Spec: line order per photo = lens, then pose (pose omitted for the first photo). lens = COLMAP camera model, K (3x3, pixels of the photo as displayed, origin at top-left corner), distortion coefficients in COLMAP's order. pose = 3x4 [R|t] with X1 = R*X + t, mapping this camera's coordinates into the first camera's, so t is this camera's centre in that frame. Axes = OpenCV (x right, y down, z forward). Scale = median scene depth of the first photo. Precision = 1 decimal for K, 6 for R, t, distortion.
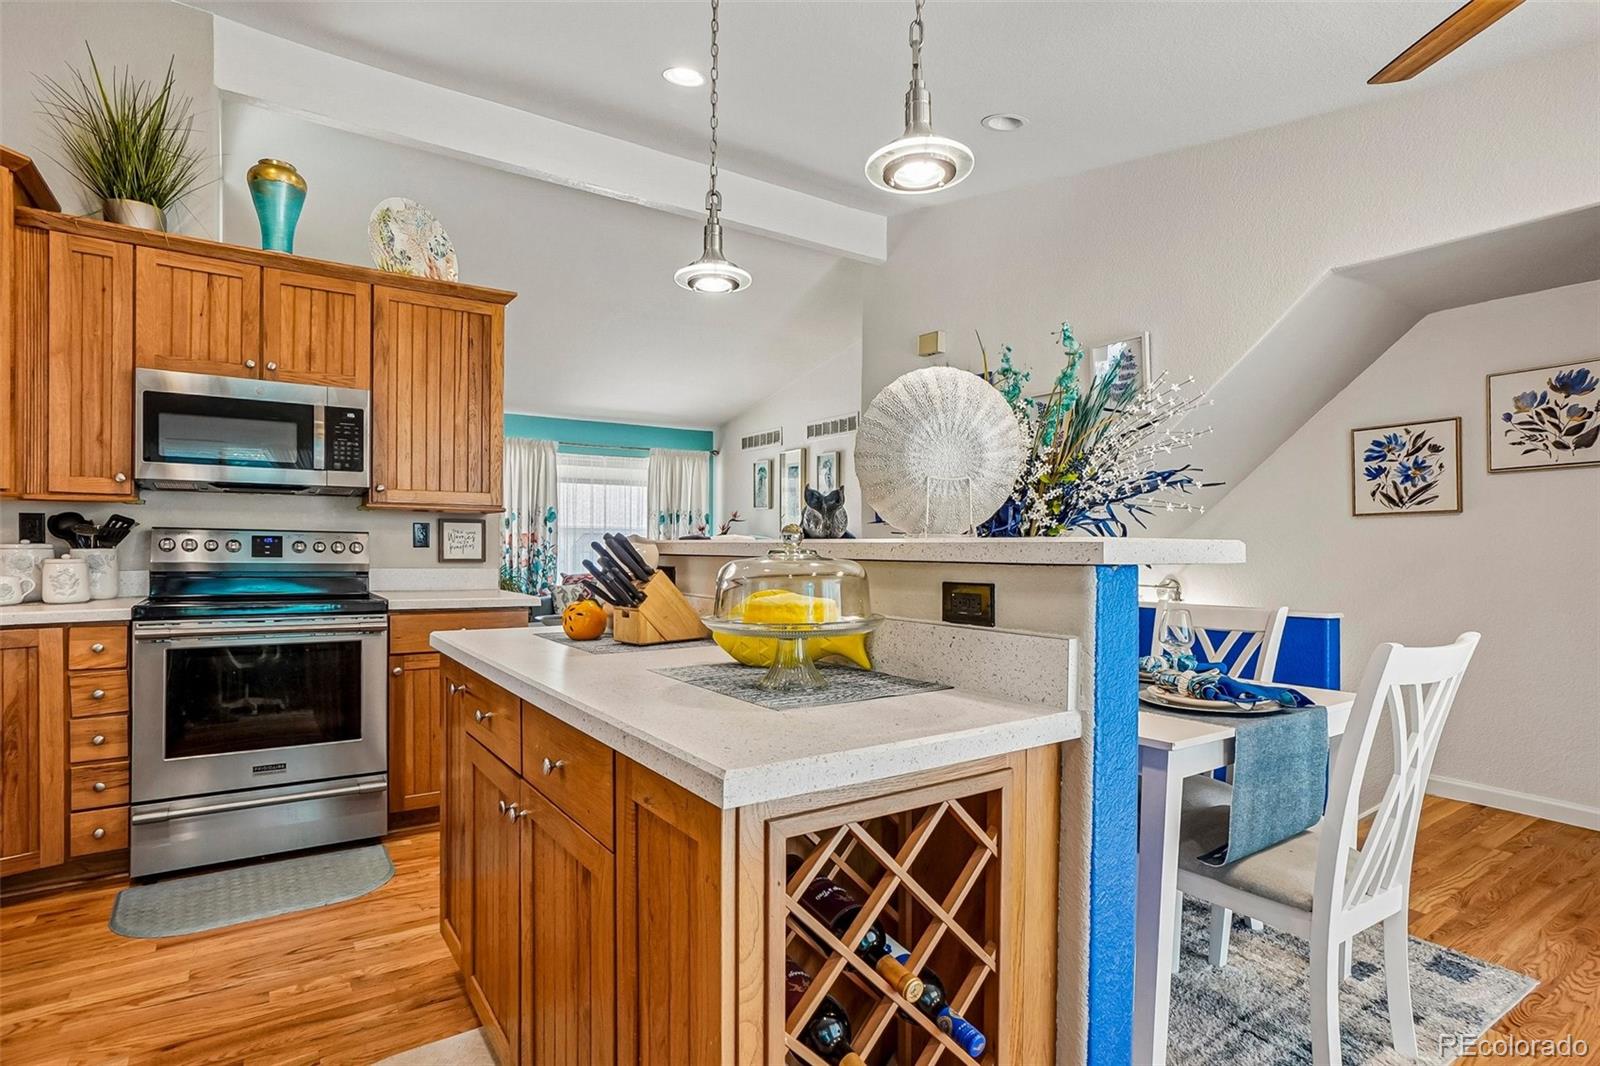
lens RADIAL K [[813.7, 0, 800.0], [0, 813.7, 533.0], [0, 0, 1]] dist [-0.045002, 0.019416]
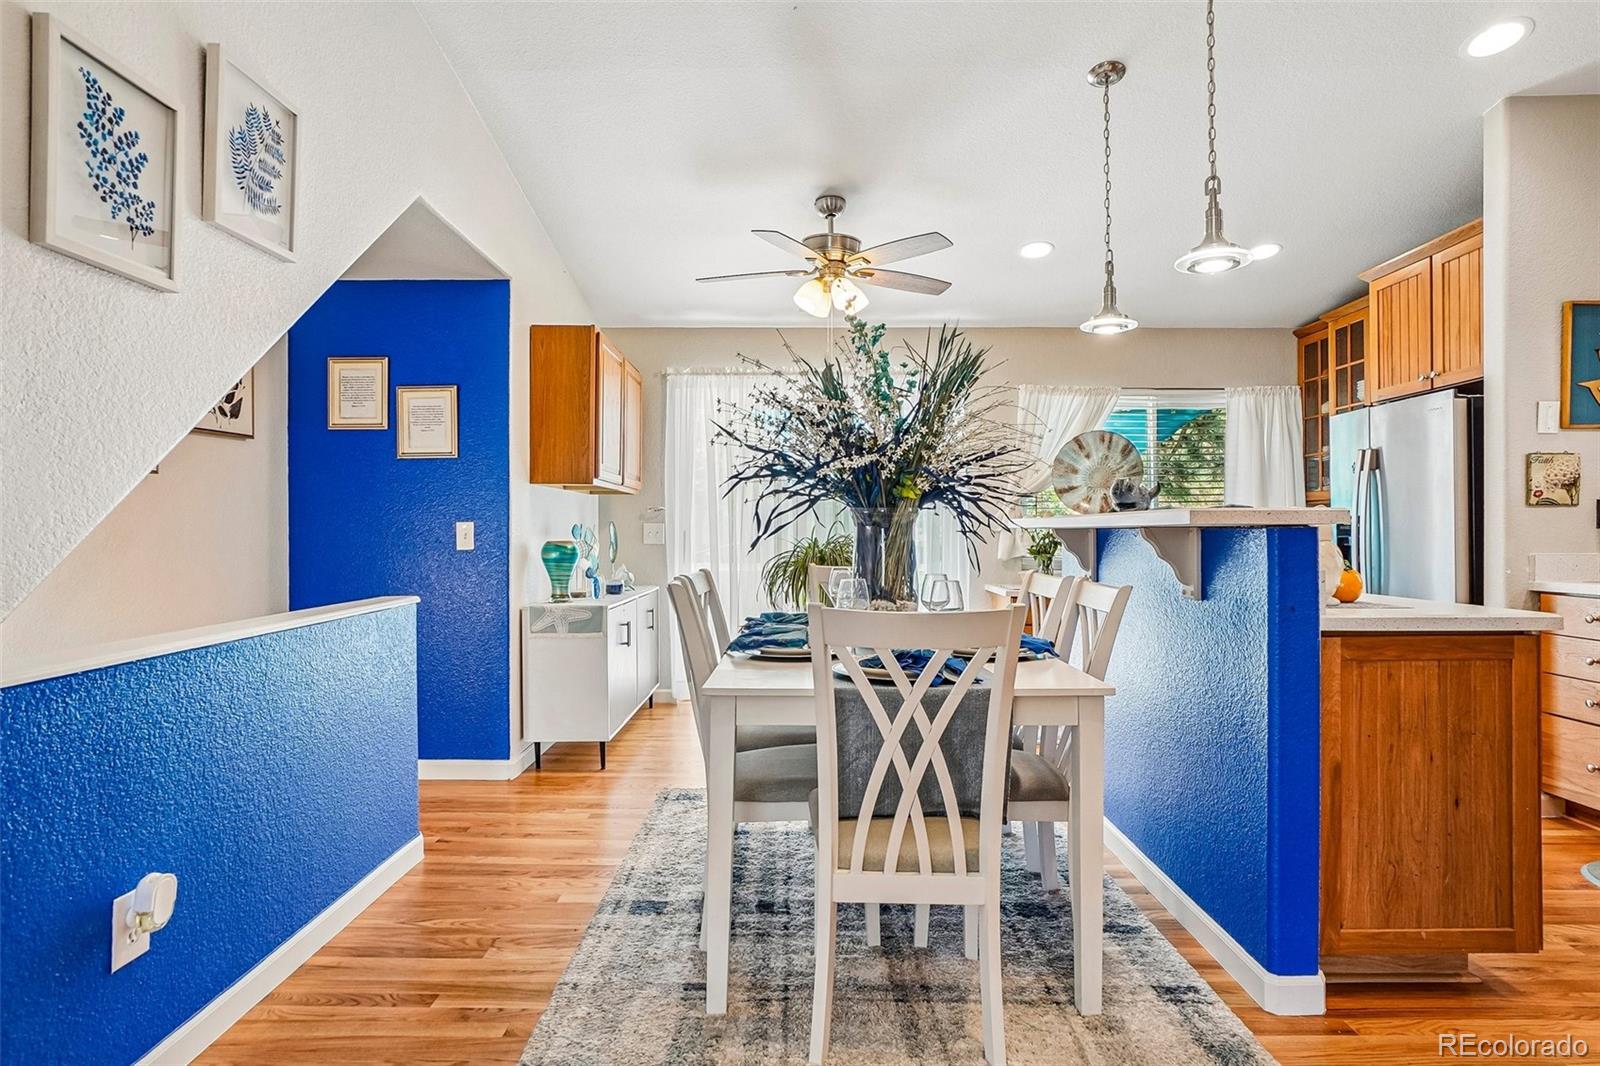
lens RADIAL K [[868.6, 0, 811.4], [0, 868.6, 533.6], [0, 0, 1]] dist [-0.031919, 0.024256]
pose [[-0.839703, -0.004142, 0.543030, -0.189089], [-0.012594, 0.999851, -0.011848, 0.037921], [-0.542900, -0.016787, -0.839630, 1.436599]]
